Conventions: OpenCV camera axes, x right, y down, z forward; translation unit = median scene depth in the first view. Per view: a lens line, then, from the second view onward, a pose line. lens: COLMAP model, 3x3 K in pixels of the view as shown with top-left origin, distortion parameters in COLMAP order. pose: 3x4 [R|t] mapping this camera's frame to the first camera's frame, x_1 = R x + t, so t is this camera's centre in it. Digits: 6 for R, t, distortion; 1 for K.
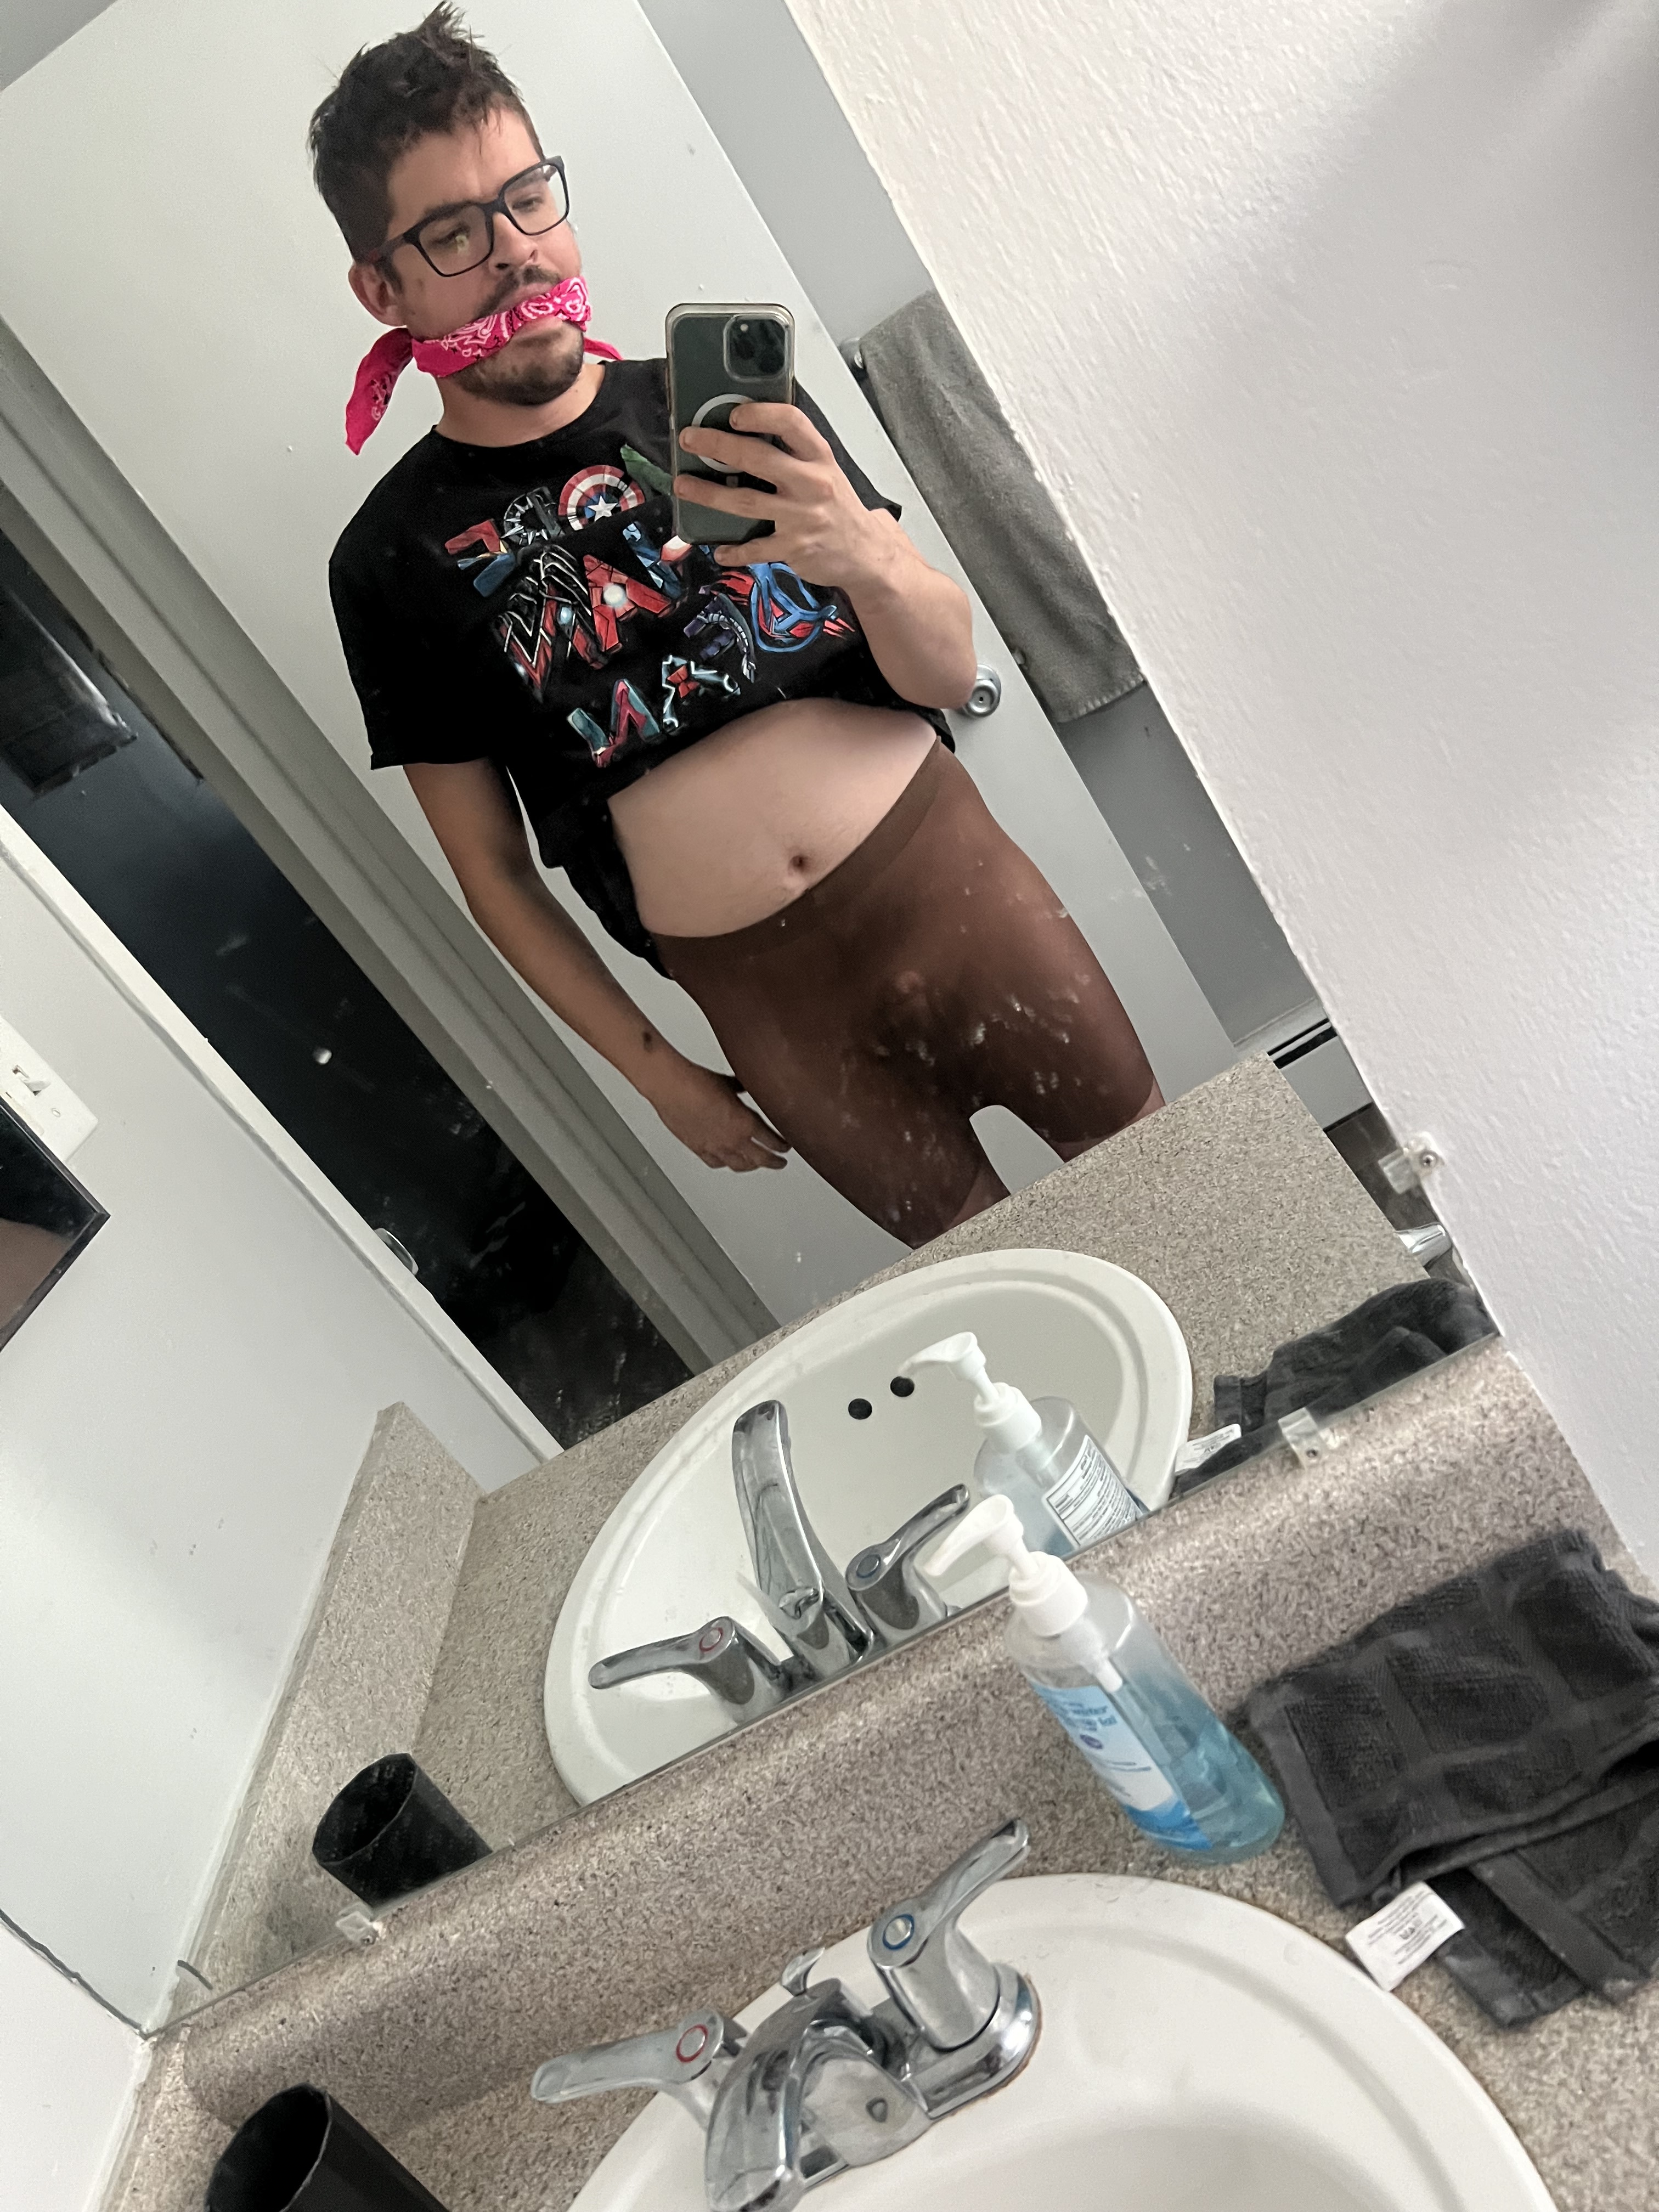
lens RADIAL K [[1671.3, 0, 829.5], [0, 1671.3, 1106.0], [0, 0, 1]] dist [0.039873, -0.042321]
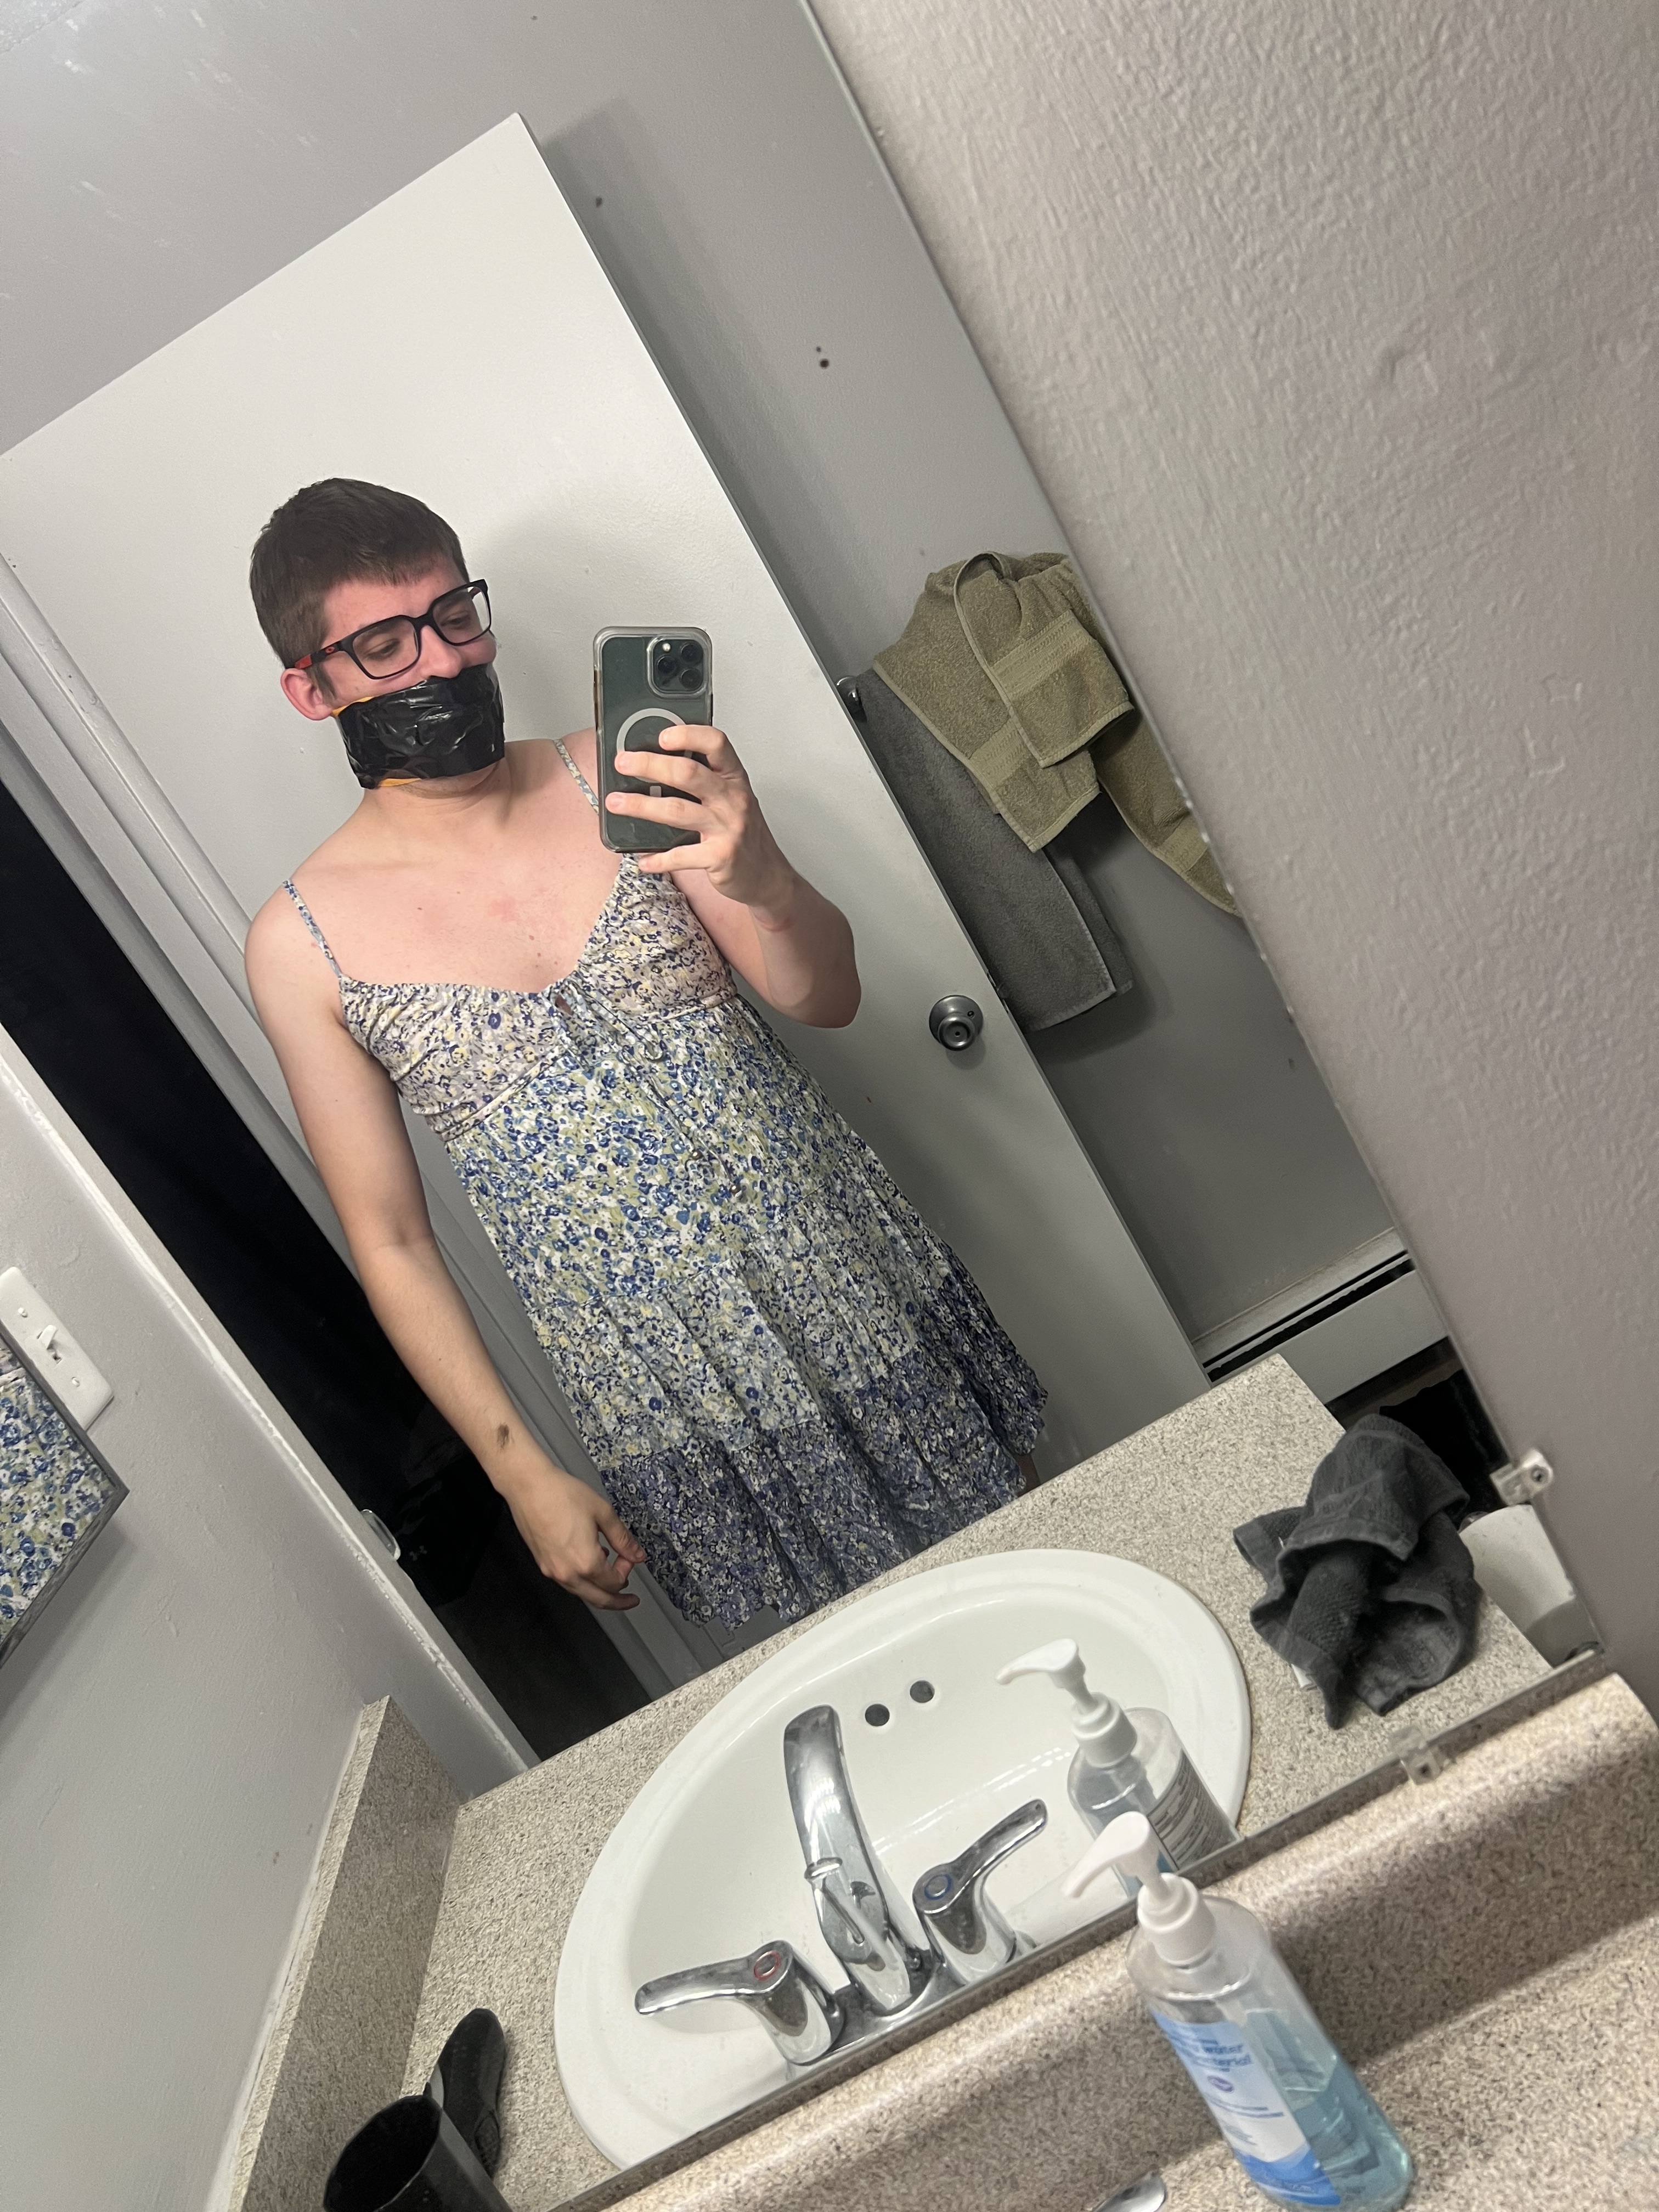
lens RADIAL K [[1661.3, 0, 835.8], [0, 1661.3, 1105.1], [0, 0, 1]] dist [0.033654, -0.030842]
pose [[0.997283, 0.041081, 0.061152, -0.132844], [-0.030208, 0.985126, -0.169159, -0.004864], [-0.067192, 0.166852, 0.983690, -0.021645]]
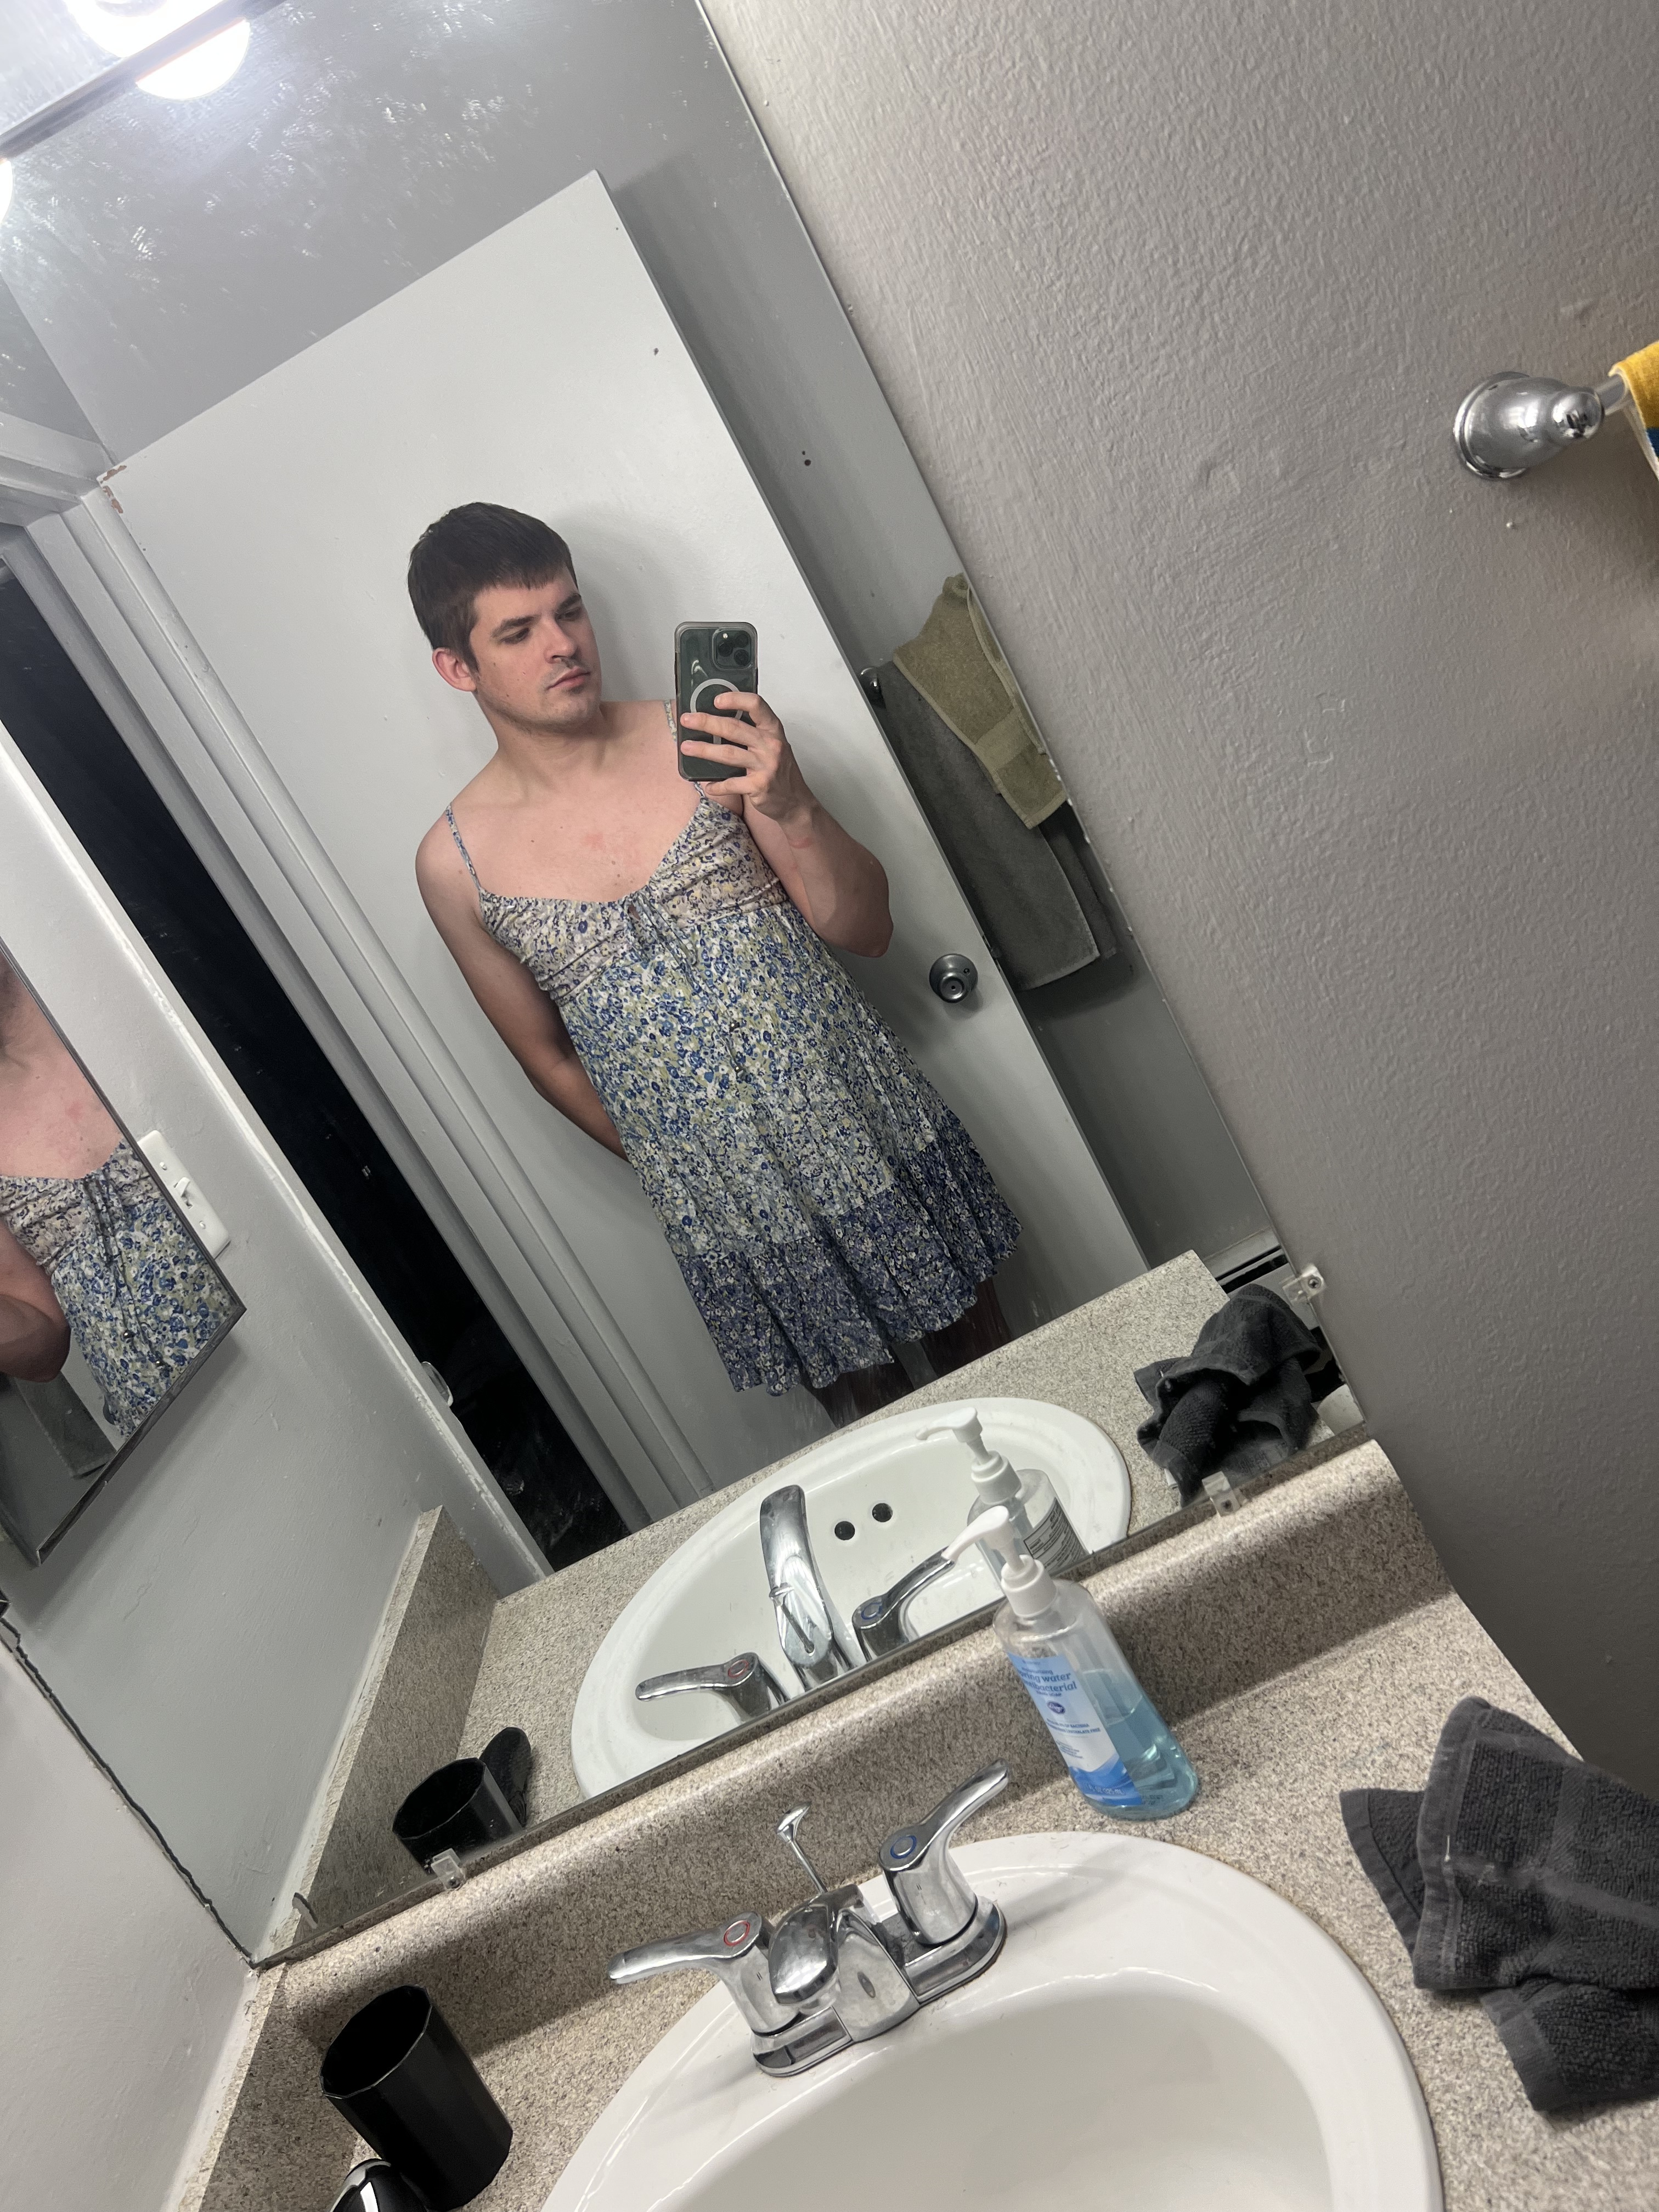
lens RADIAL K [[1656.2, 0, 821.4], [0, 1656.2, 1090.2], [0, 0, 1]] dist [0.015139, 0.007690]
pose [[0.996366, 0.078538, 0.032968, -0.100738], [-0.072069, 0.983628, -0.165172, 0.116724], [-0.045400, 0.162195, 0.985714, -0.331900]]
